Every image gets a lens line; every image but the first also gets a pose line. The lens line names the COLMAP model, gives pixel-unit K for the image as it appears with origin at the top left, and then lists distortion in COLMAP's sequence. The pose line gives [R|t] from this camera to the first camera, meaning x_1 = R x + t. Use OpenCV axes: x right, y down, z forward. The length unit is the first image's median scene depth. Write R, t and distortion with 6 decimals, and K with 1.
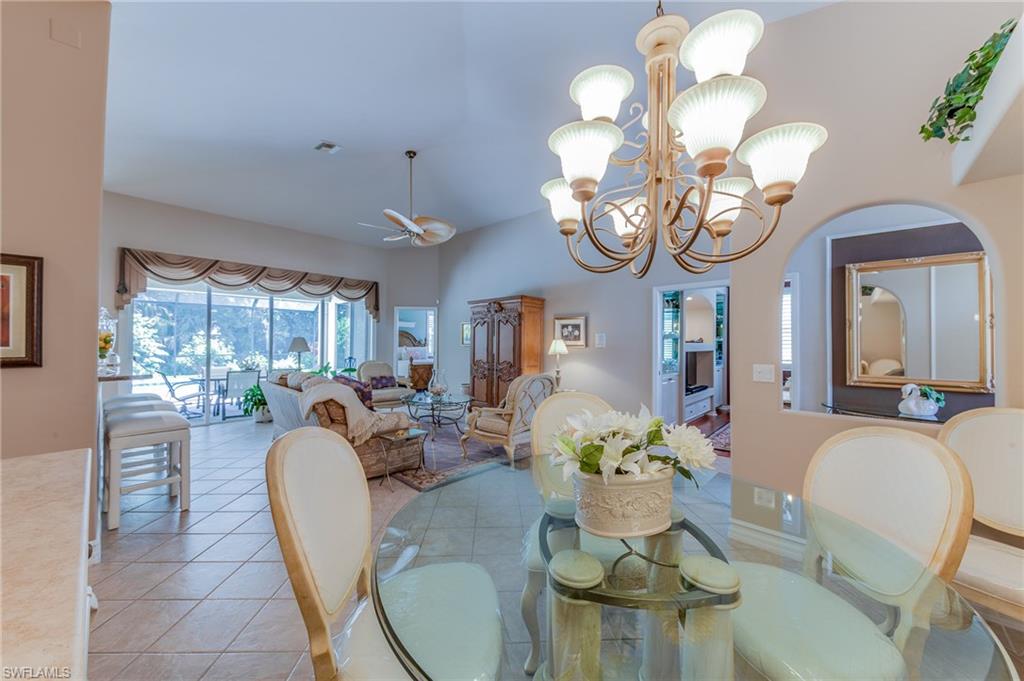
lens RADIAL K [[386.7, 0, 526.0], [0, 386.7, 339.6], [0, 0, 1]] dist [0.012017, -0.017075]
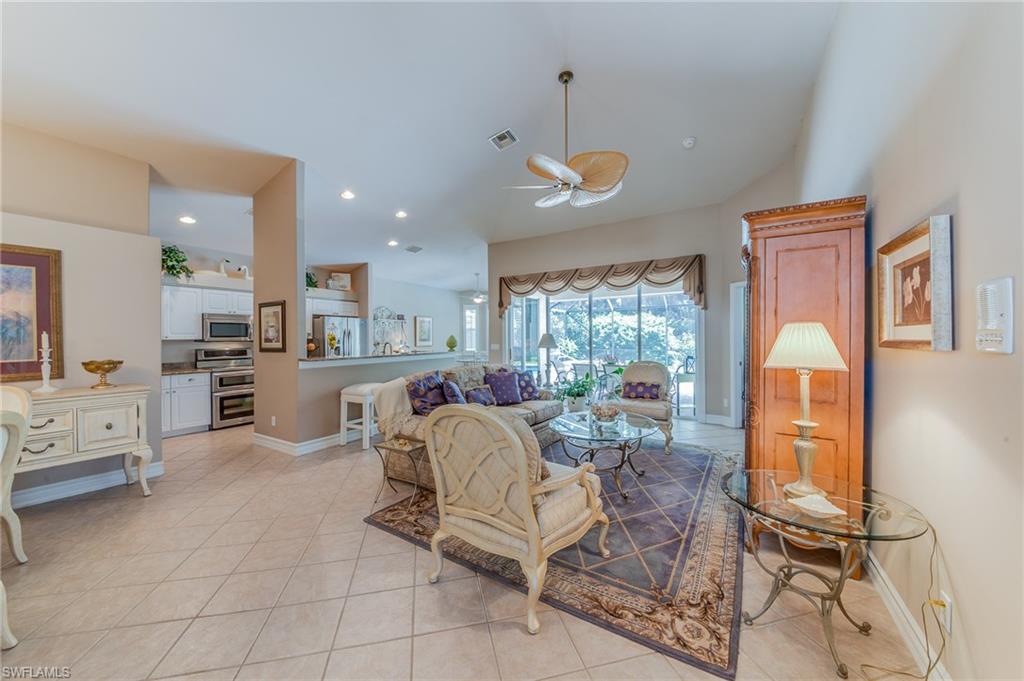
lens RADIAL K [[365.2, 0, 508.1], [0, 365.2, 339.6], [0, 0, 1]] dist [-0.001014, -0.004662]
pose [[0.130207, -0.004725, -0.991476, 0.312585], [0.016331, 0.999863, -0.002620, 0.009013], [0.991352, -0.015851, 0.130267, 0.680019]]
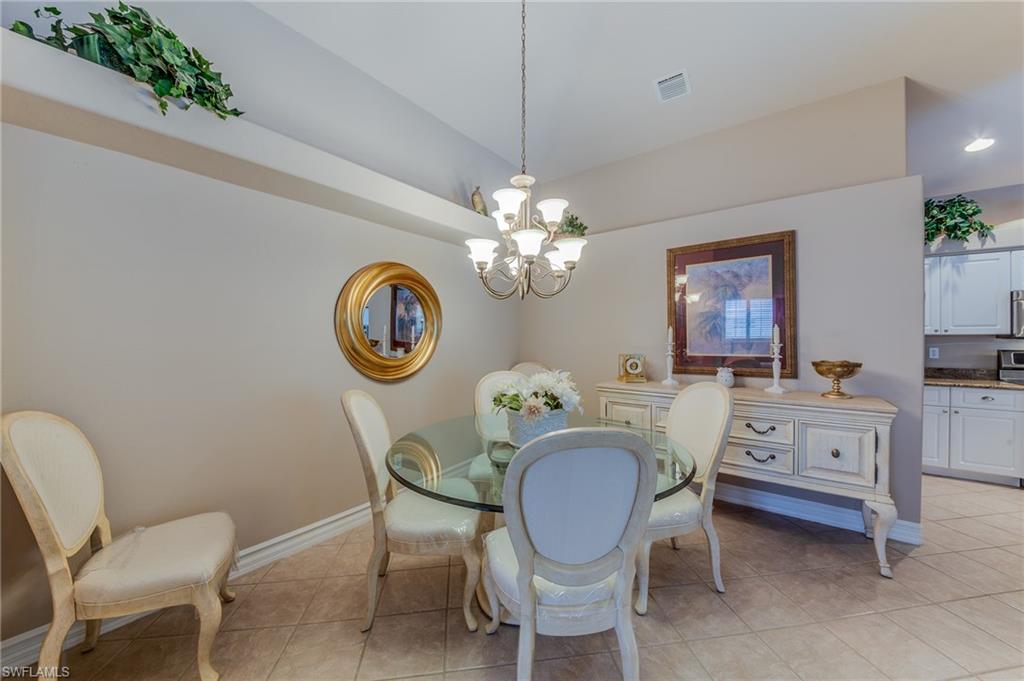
lens RADIAL K [[365.2, 0, 508.1], [0, 365.2, 339.6], [0, 0, 1]] dist [-0.001014, -0.004662]
pose [[-0.998967, -0.006001, -0.045033, 0.098686], [-0.005688, 0.999959, -0.007068, 0.009911], [0.045074, -0.006805, -0.998960, 0.550423]]
